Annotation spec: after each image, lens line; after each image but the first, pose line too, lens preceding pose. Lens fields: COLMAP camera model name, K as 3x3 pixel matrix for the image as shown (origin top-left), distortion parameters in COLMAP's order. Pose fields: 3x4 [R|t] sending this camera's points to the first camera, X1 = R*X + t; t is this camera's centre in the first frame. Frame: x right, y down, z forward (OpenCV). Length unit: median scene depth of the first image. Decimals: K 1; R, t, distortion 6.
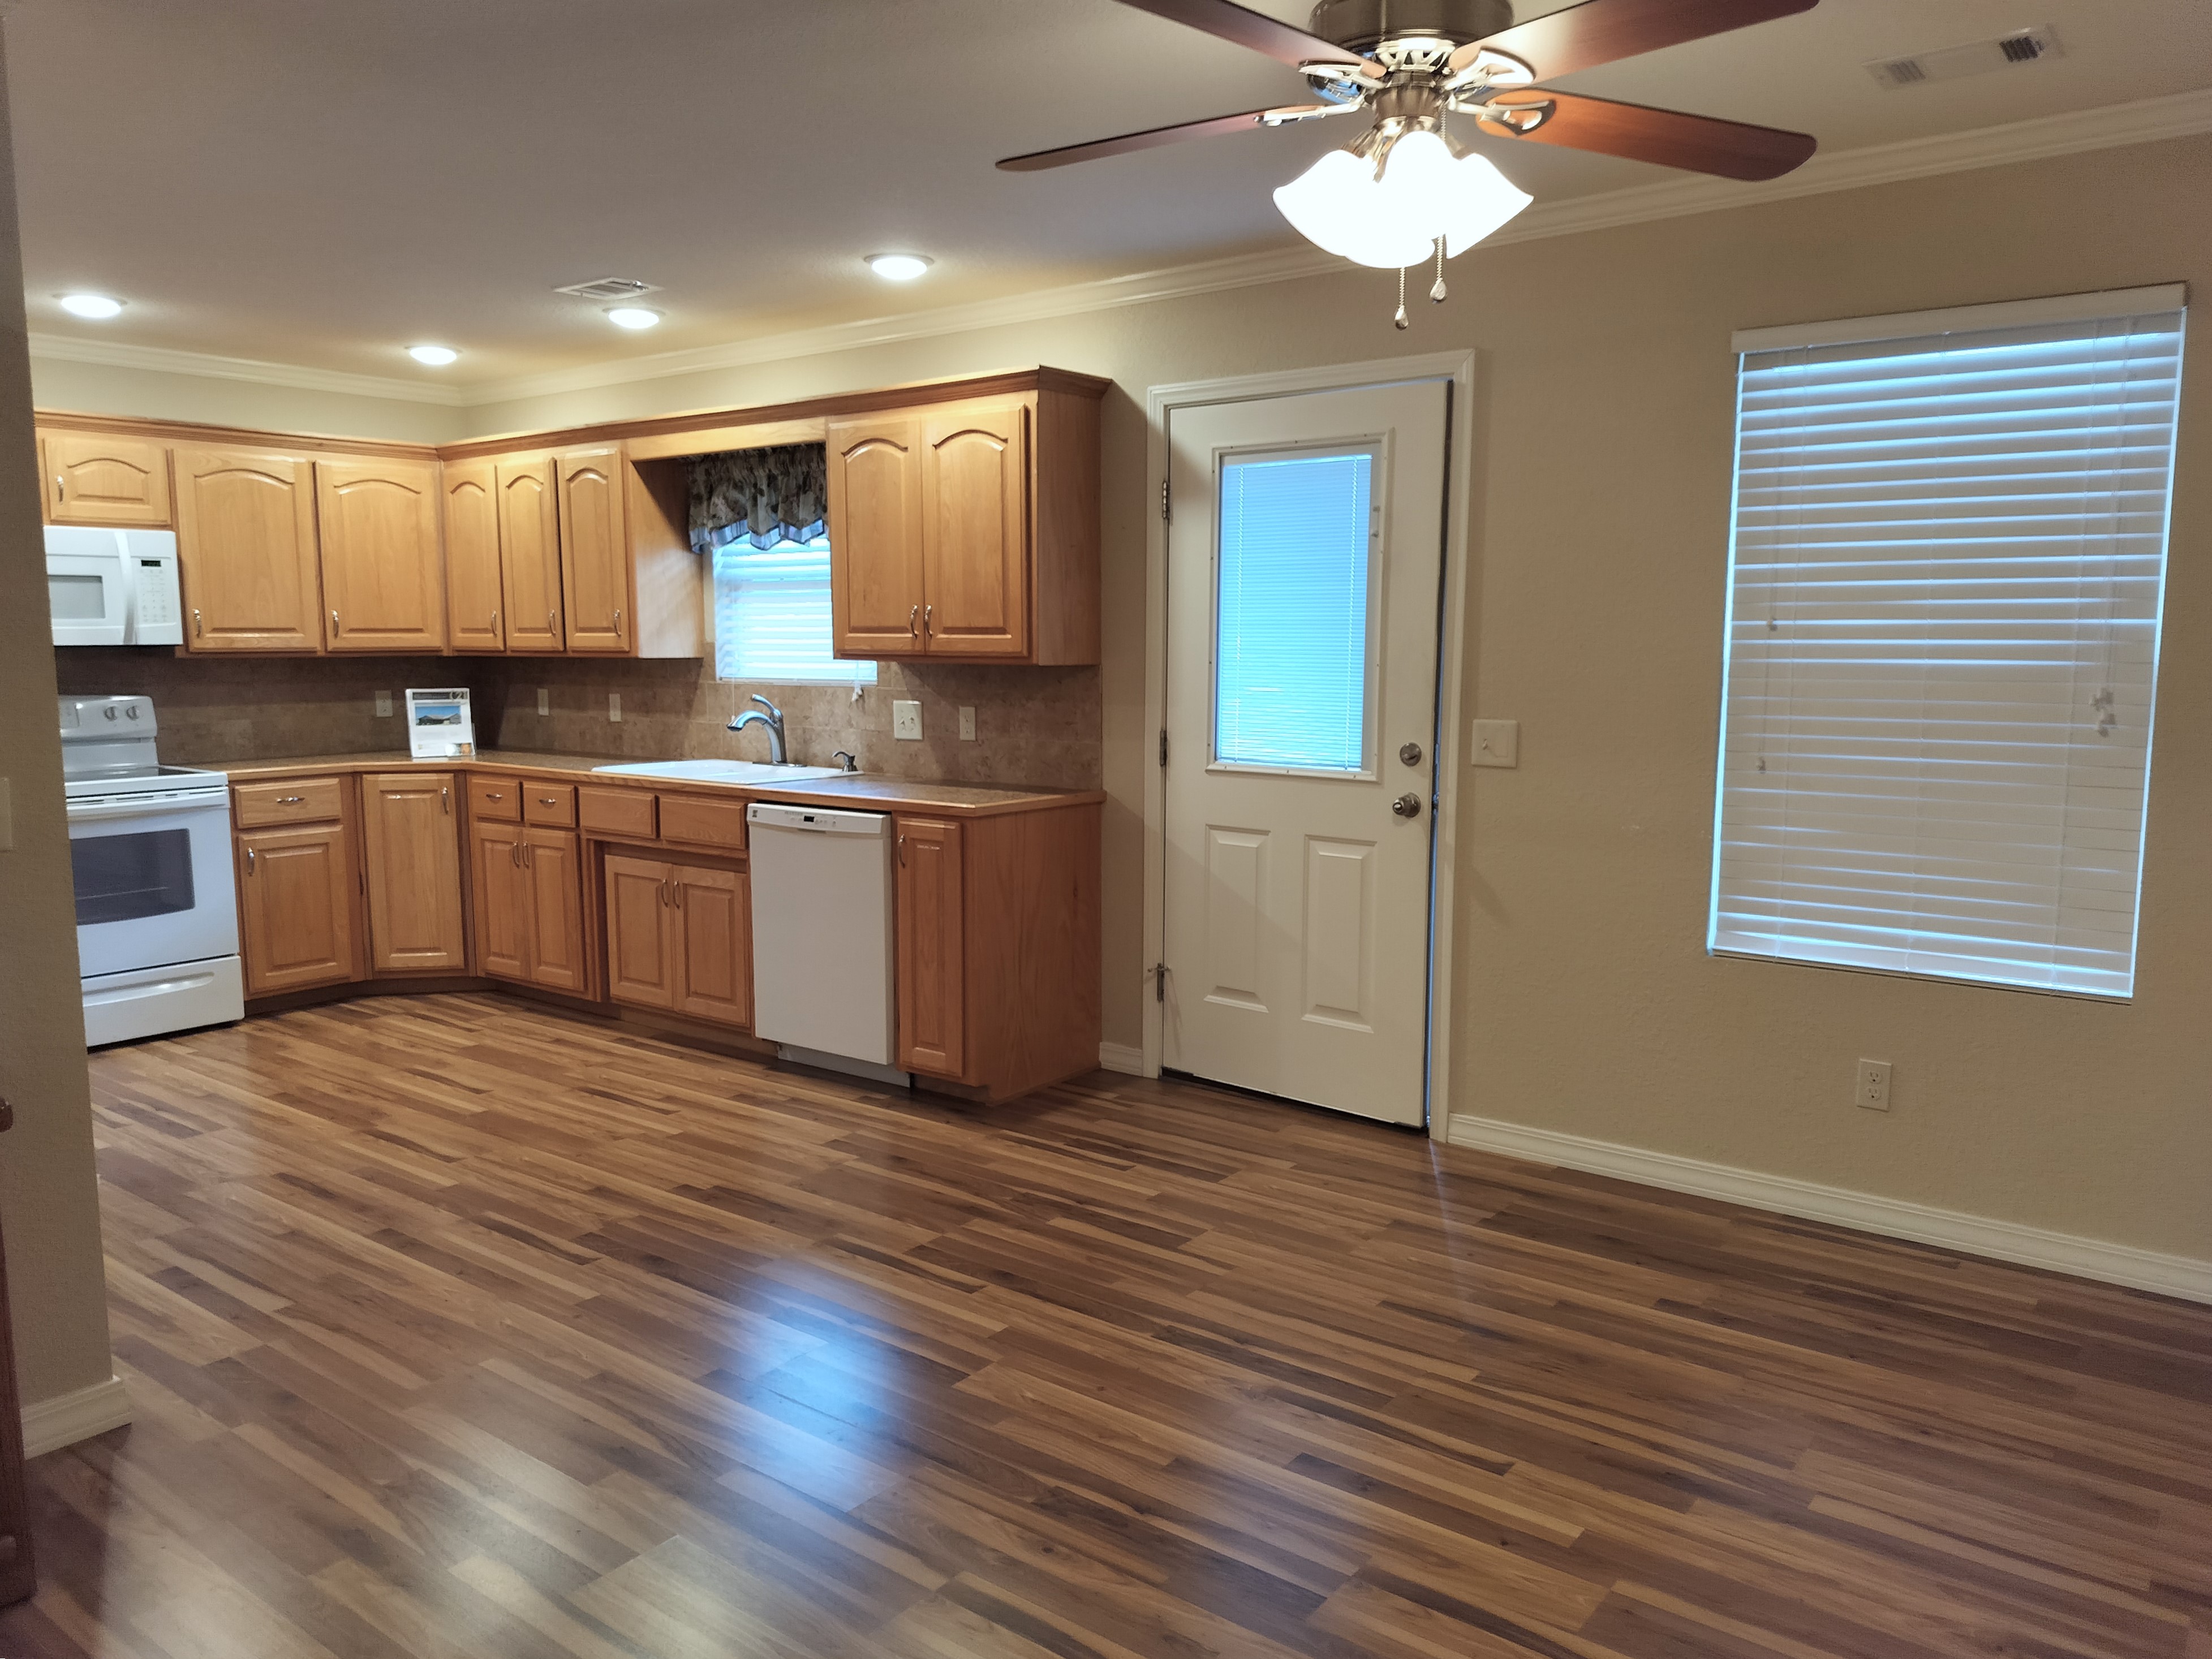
lens RADIAL K [[1590.4, 0, 1106.0], [0, 1590.4, 829.5], [0, 0, 1]] dist [-0.000892, -0.002808]
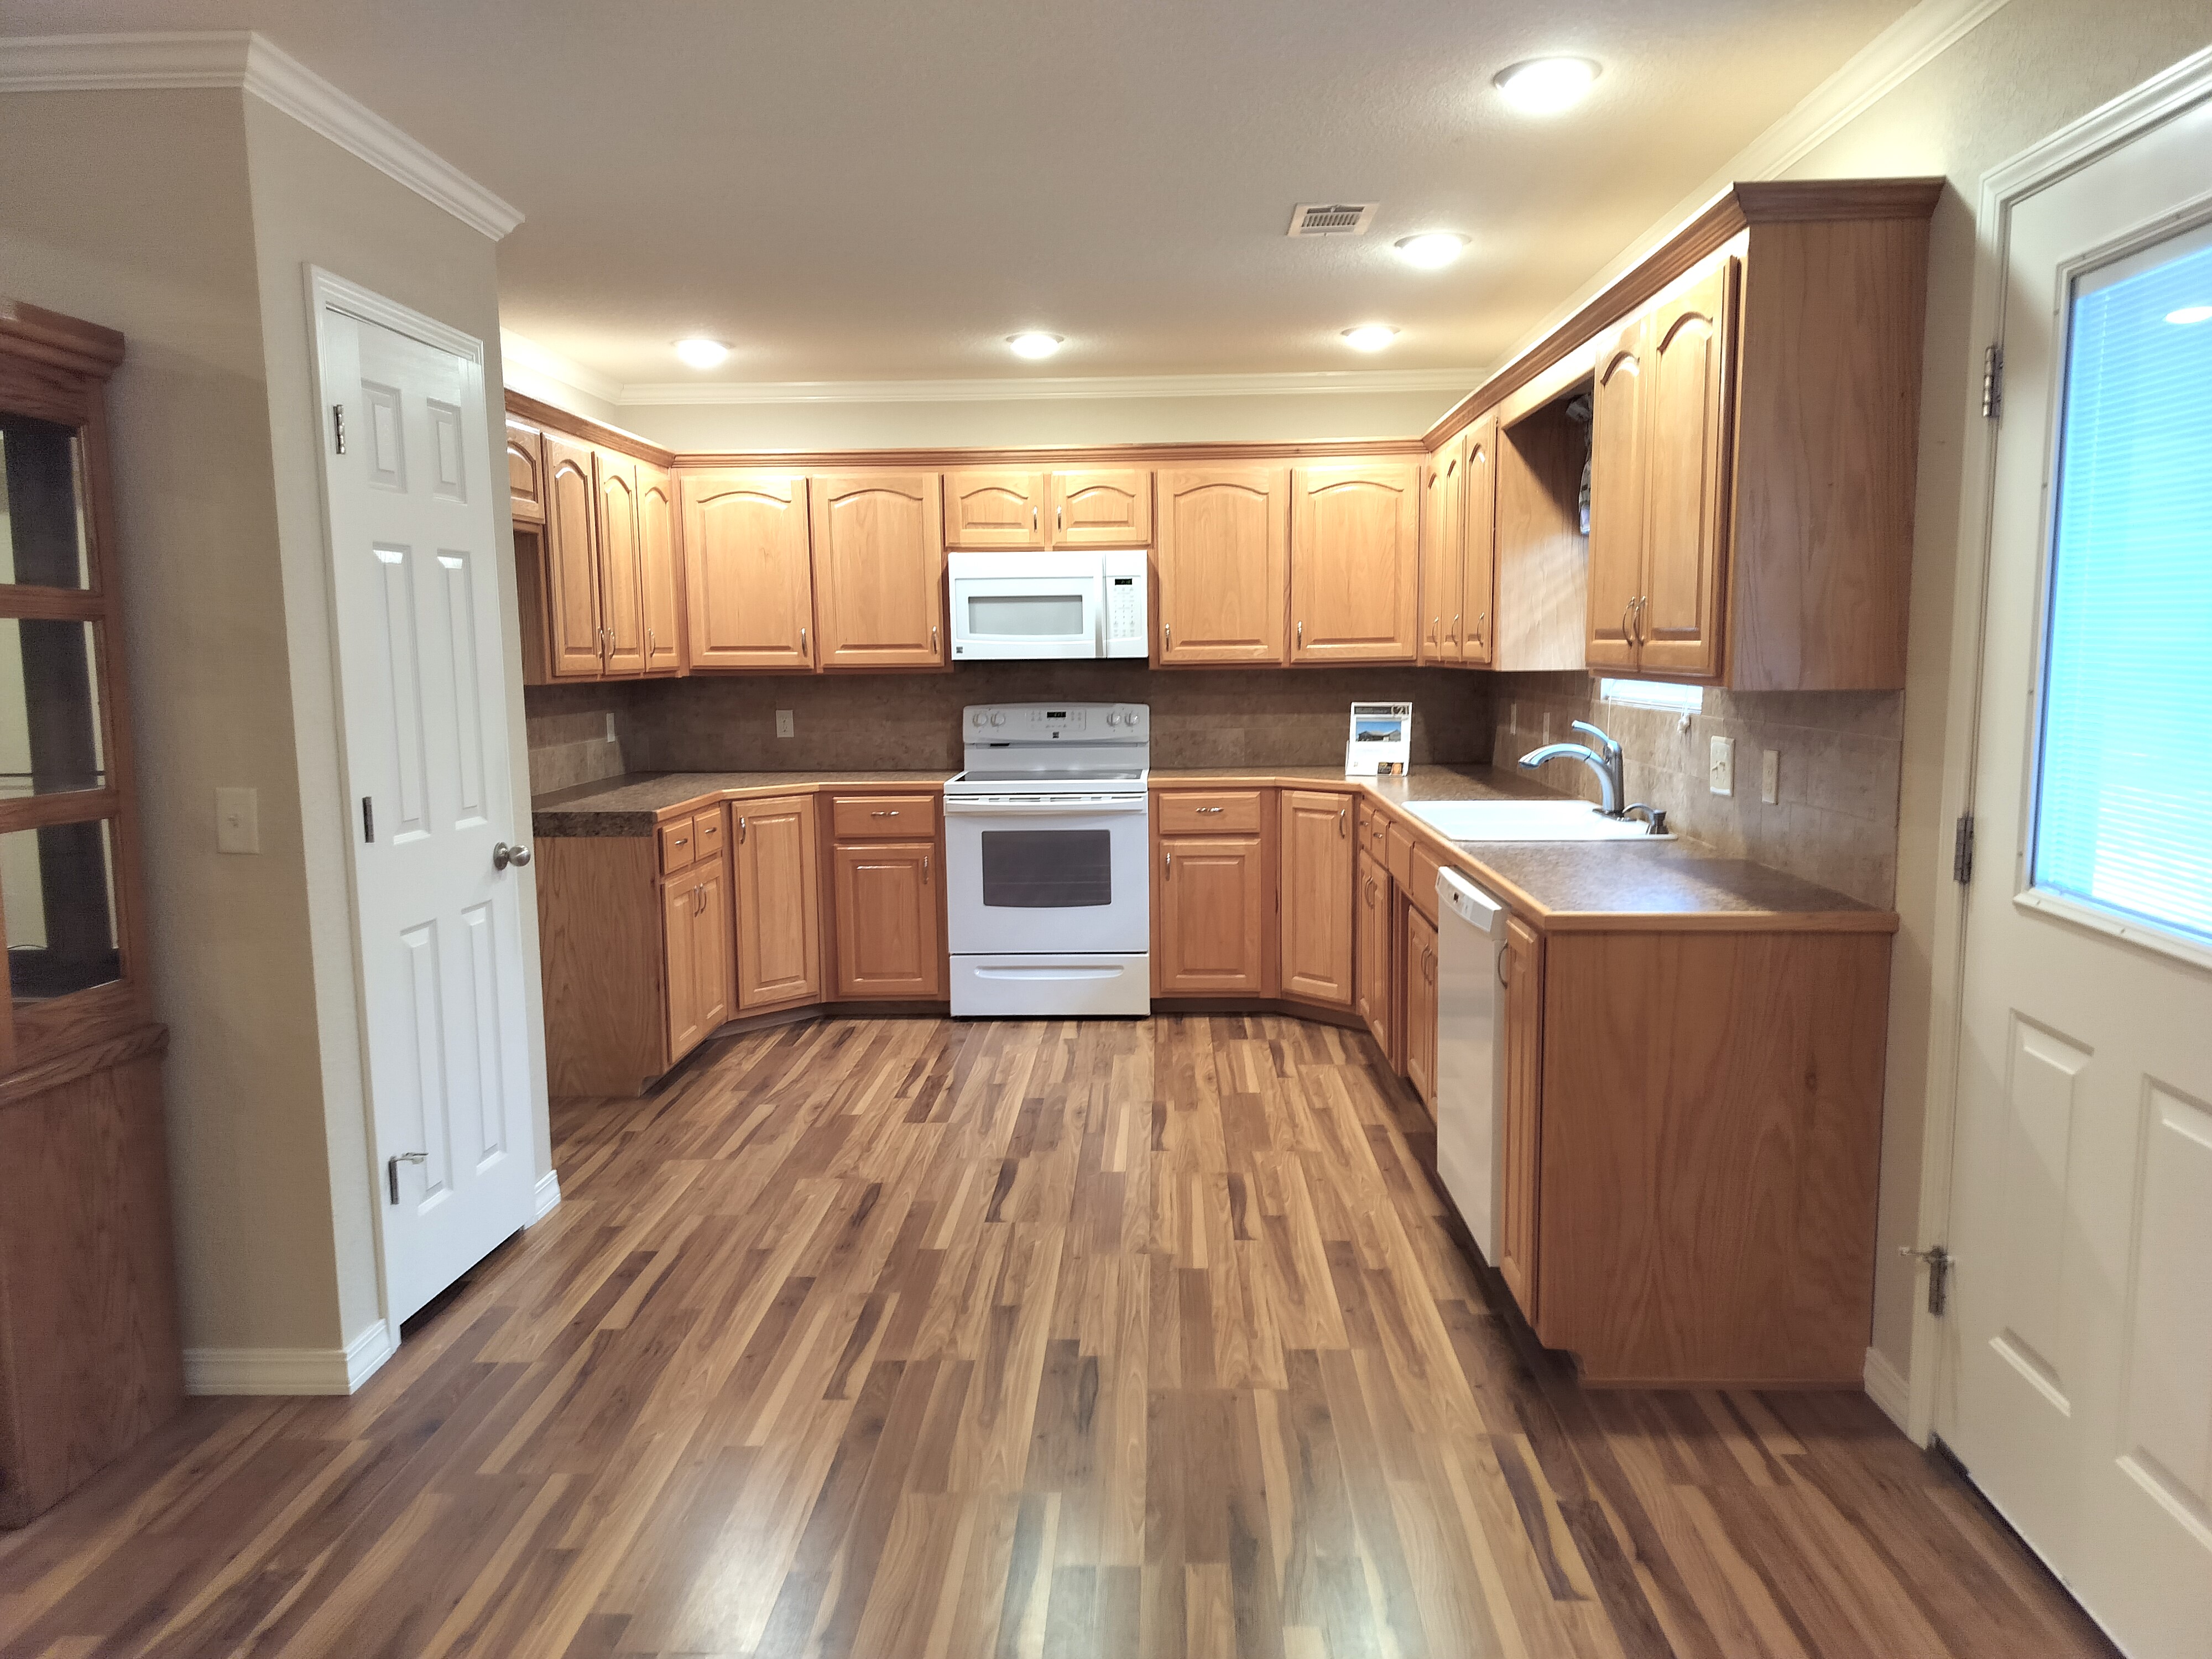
lens RADIAL K [[1522.2, 0, 1106.0], [0, 1522.2, 829.5], [0, 0, 1]] dist [0.143684, -0.195439]
pose [[0.577553, 0.090002, -0.811376, 0.249118], [-0.086349, 0.995064, 0.048912, -0.050278], [0.811773, 0.041812, 0.582474, 0.395151]]
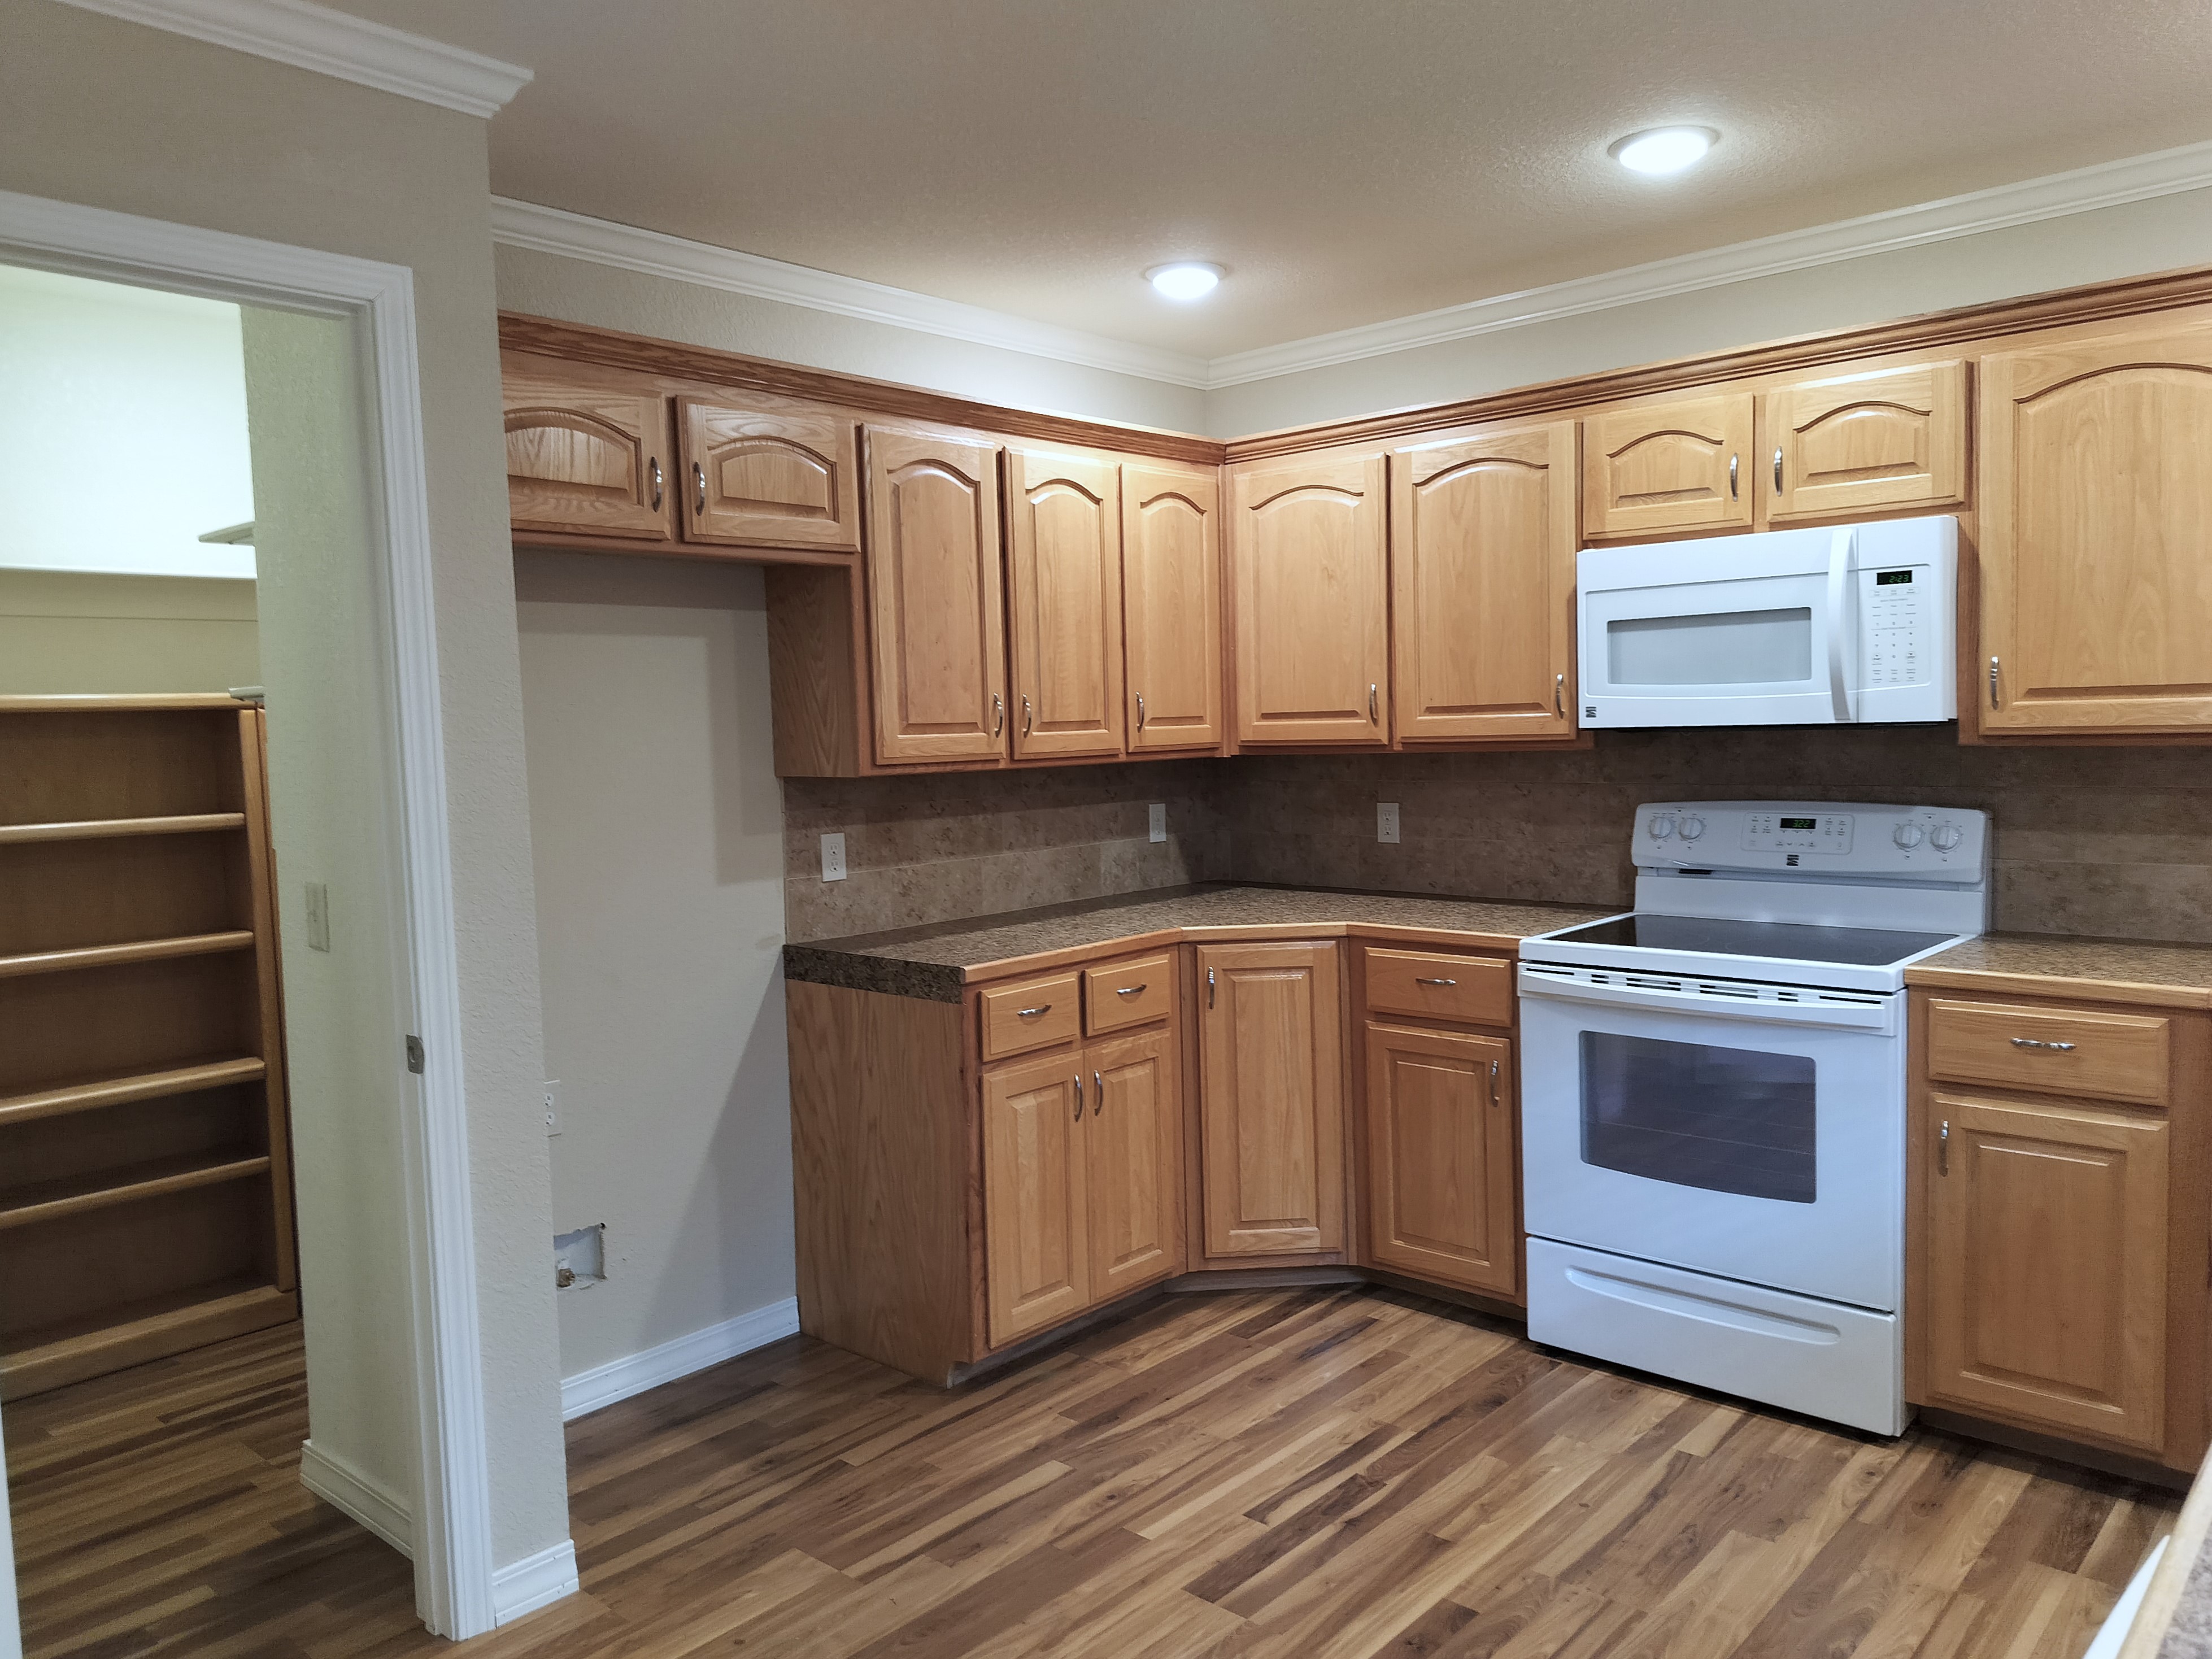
lens RADIAL K [[1597.7, 0, 1106.0], [0, 1597.7, 829.5], [0, 0, 1]] dist [0.079454, -0.103504]
pose [[-0.076260, 0.072786, -0.994428, -0.007884], [-0.093517, 0.992414, 0.079810, -0.099620], [0.992693, 0.099082, -0.068874, 0.775832]]
